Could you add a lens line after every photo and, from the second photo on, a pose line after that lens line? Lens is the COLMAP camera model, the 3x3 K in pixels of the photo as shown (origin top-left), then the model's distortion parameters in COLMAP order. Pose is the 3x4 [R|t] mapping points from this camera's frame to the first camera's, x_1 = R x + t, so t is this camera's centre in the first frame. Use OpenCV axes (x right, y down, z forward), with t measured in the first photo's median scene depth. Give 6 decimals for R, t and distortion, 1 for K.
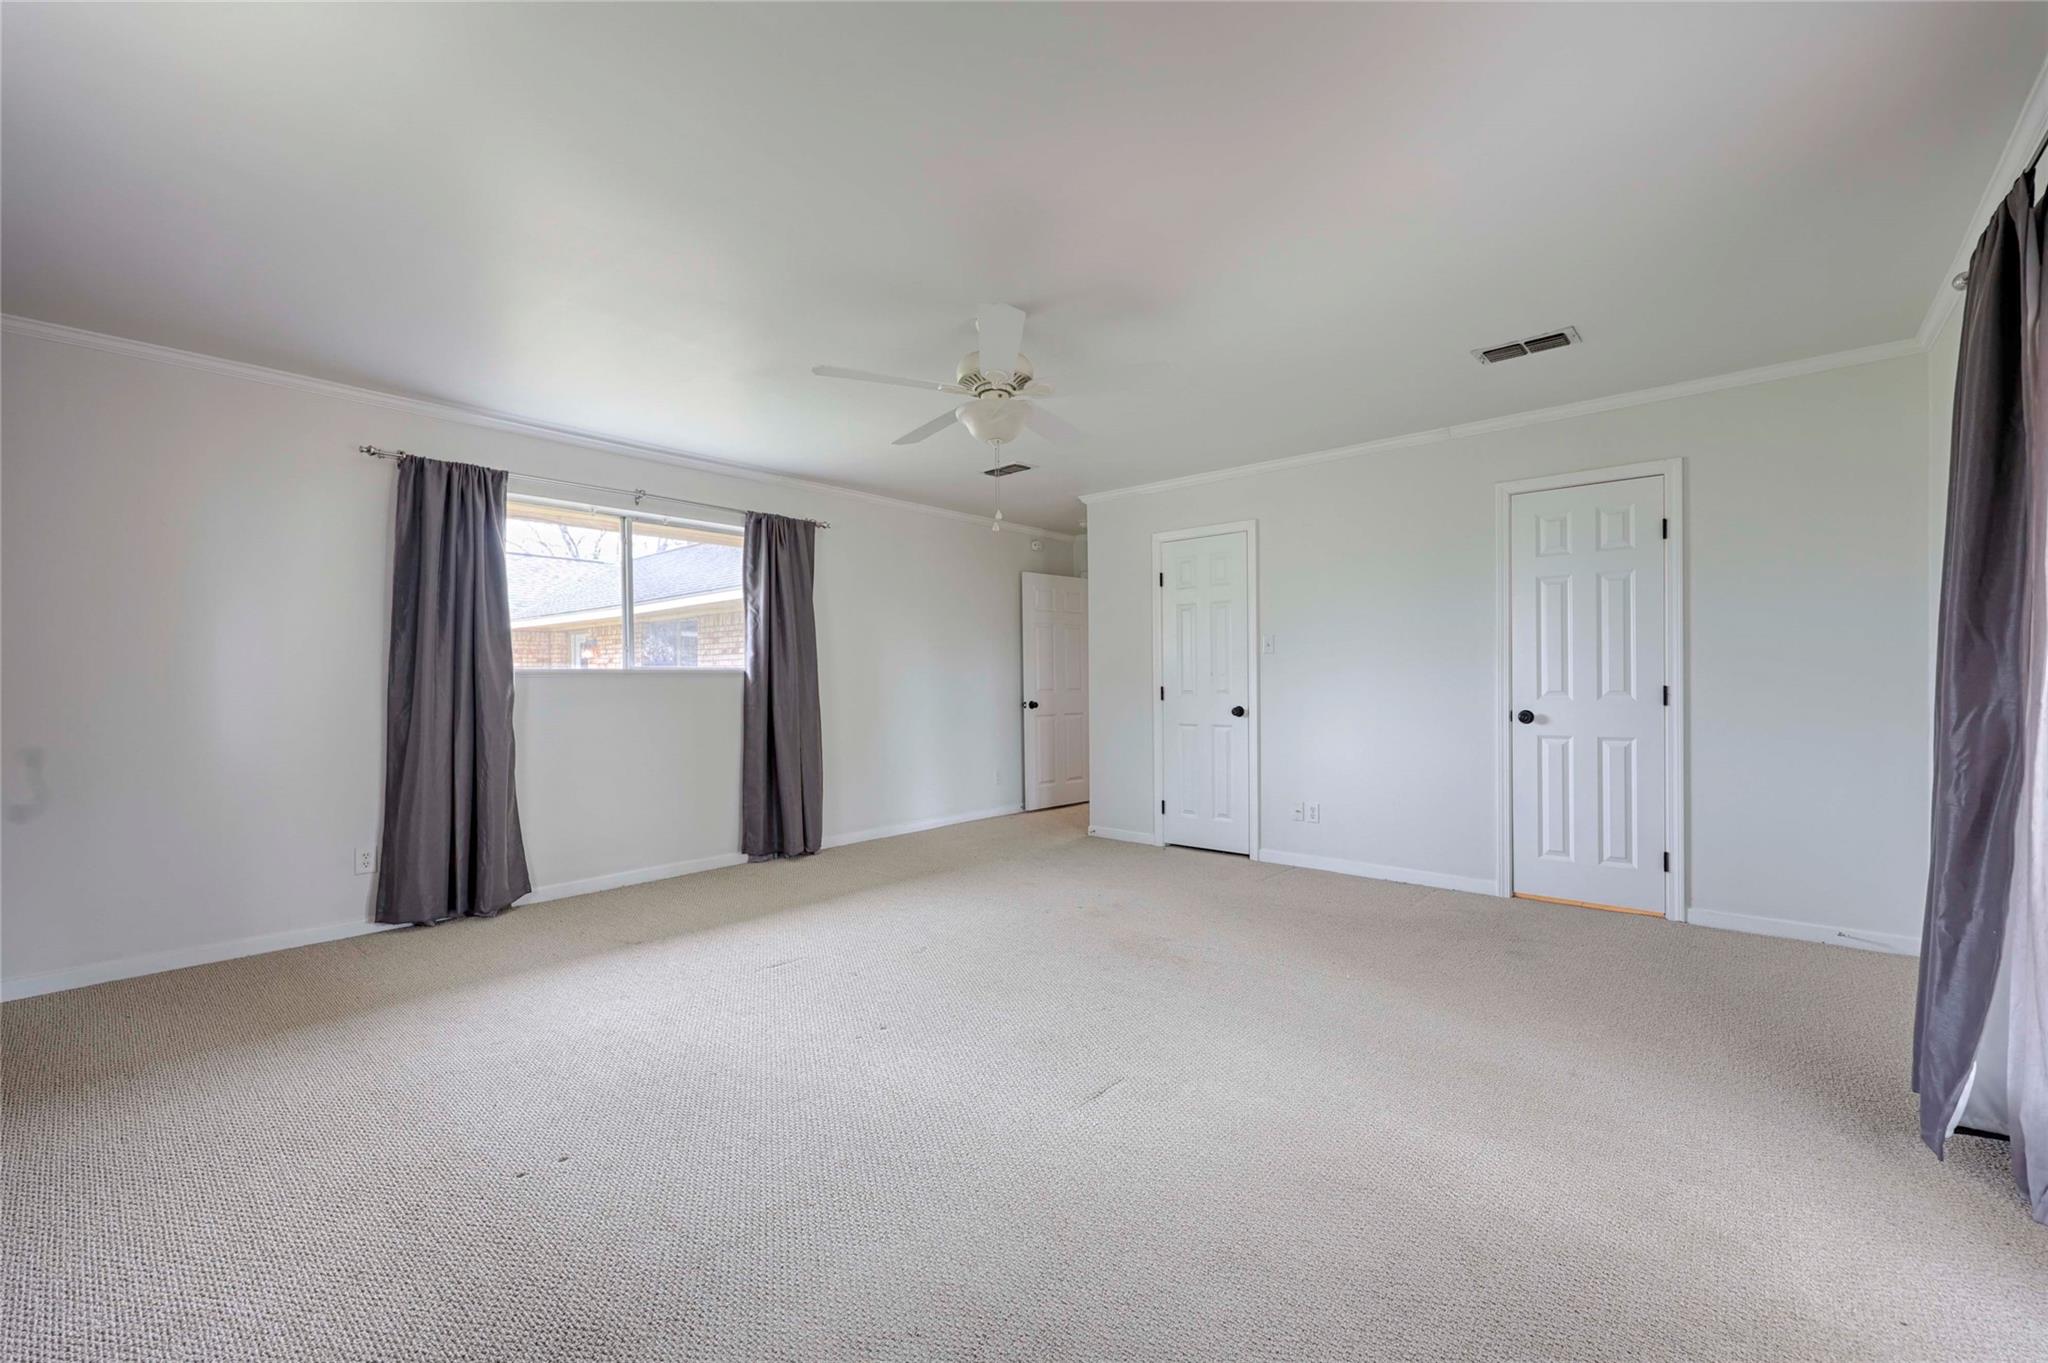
lens RADIAL K [[836.3, 0, 1025.0], [0, 836.3, 689.7], [0, 0, 1]] dist [0.000674, 0.000140]
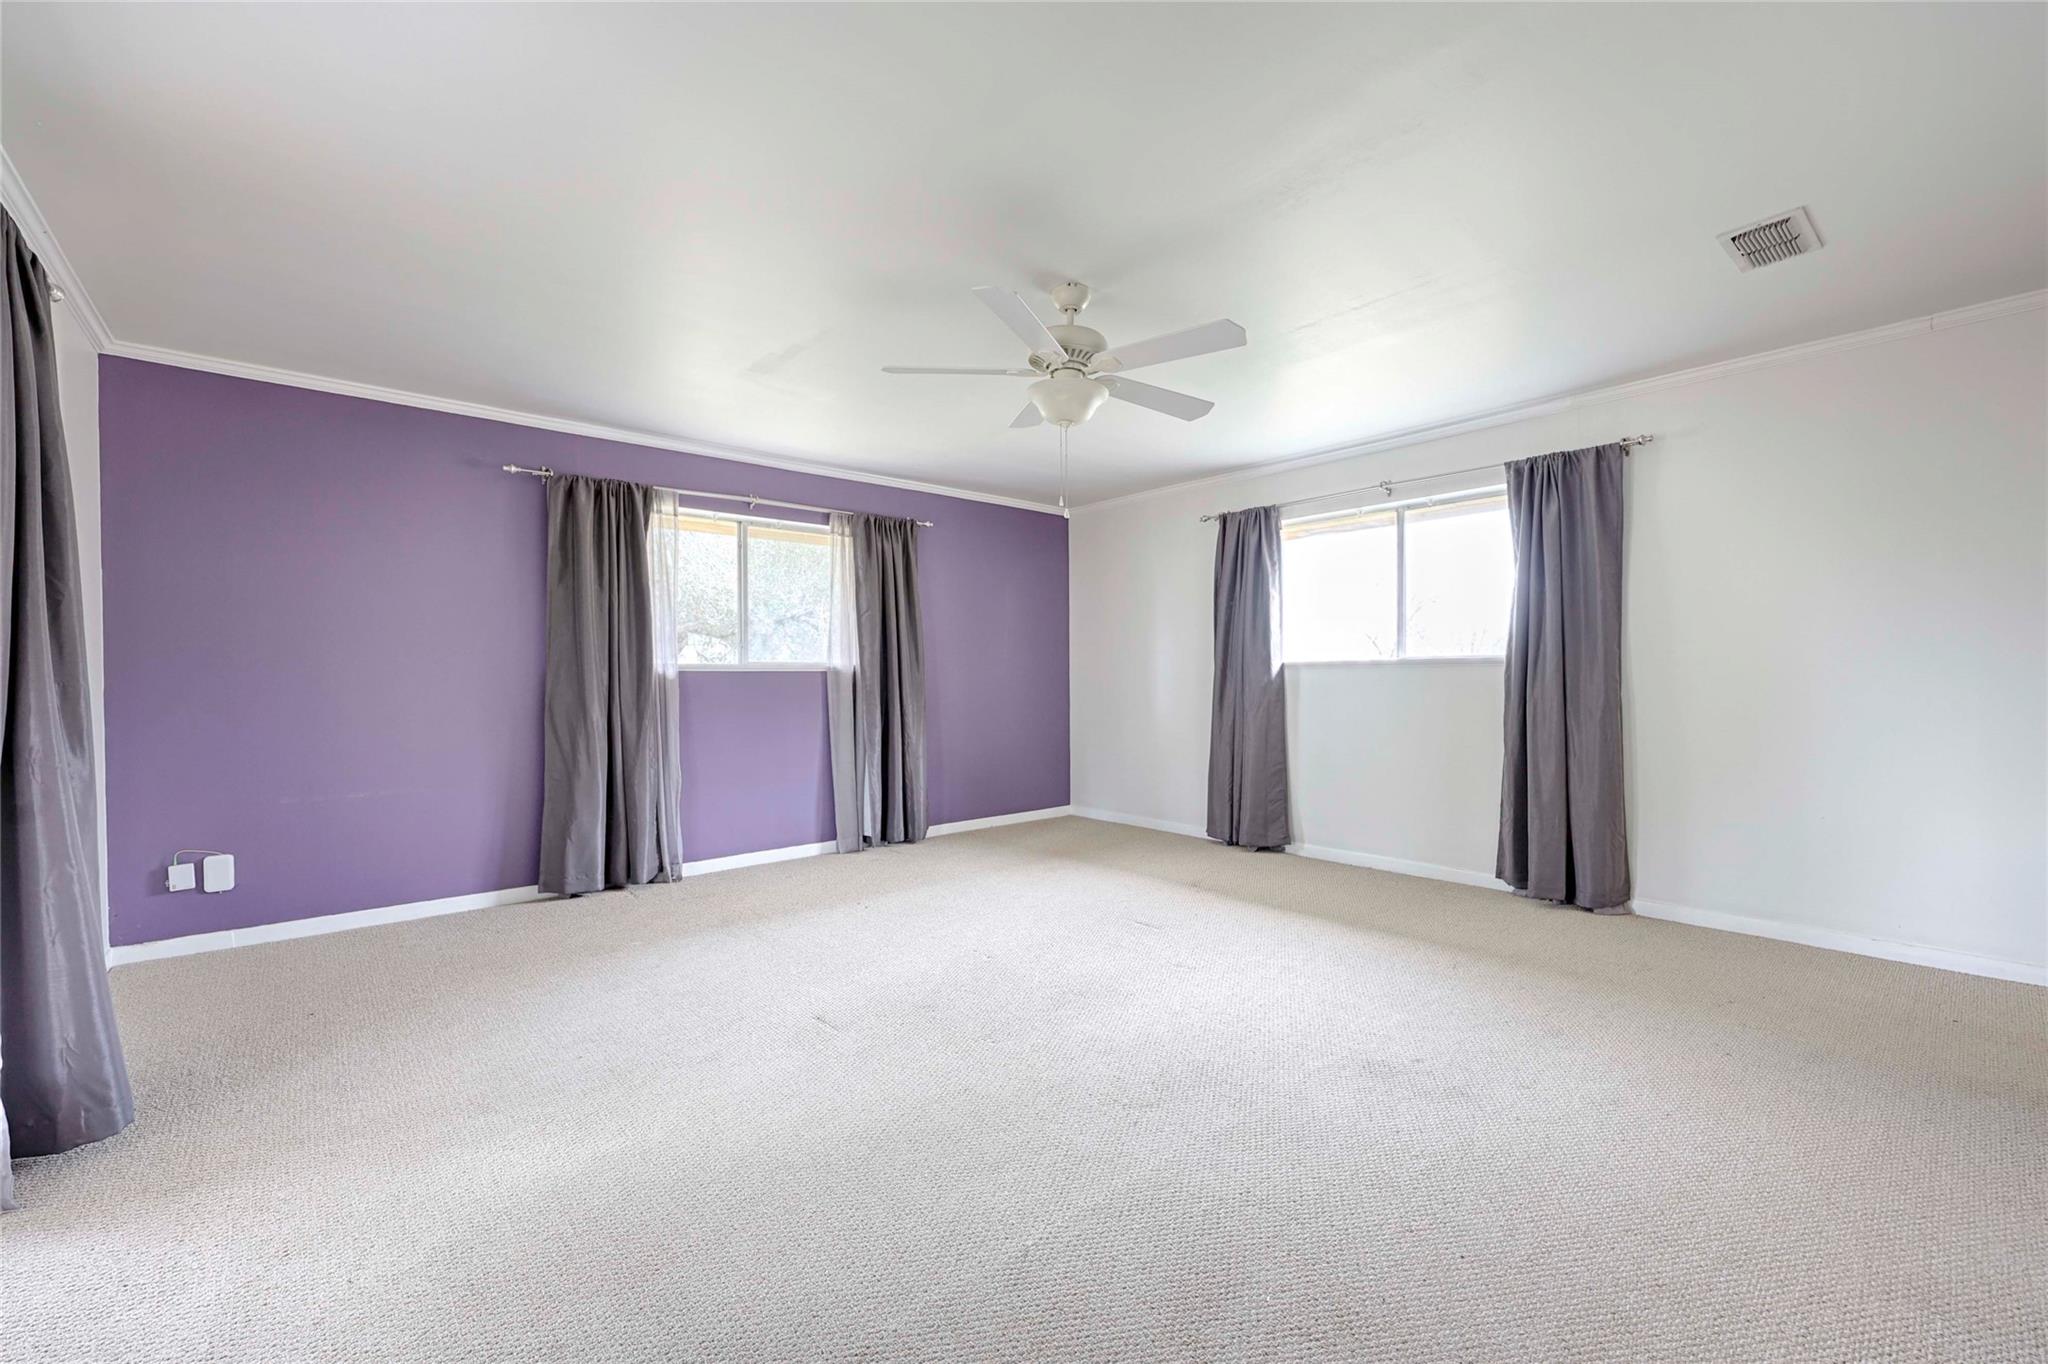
lens RADIAL K [[836.3, 0, 1025.0], [0, 836.3, 690.2], [0, 0, 1]] dist [0.000674, 0.000140]
pose [[-0.134897, 0.018923, -0.990679, 0.604515], [-0.003575, 0.999802, 0.019584, -0.006087], [0.990853, 0.006184, -0.134802, 0.711029]]
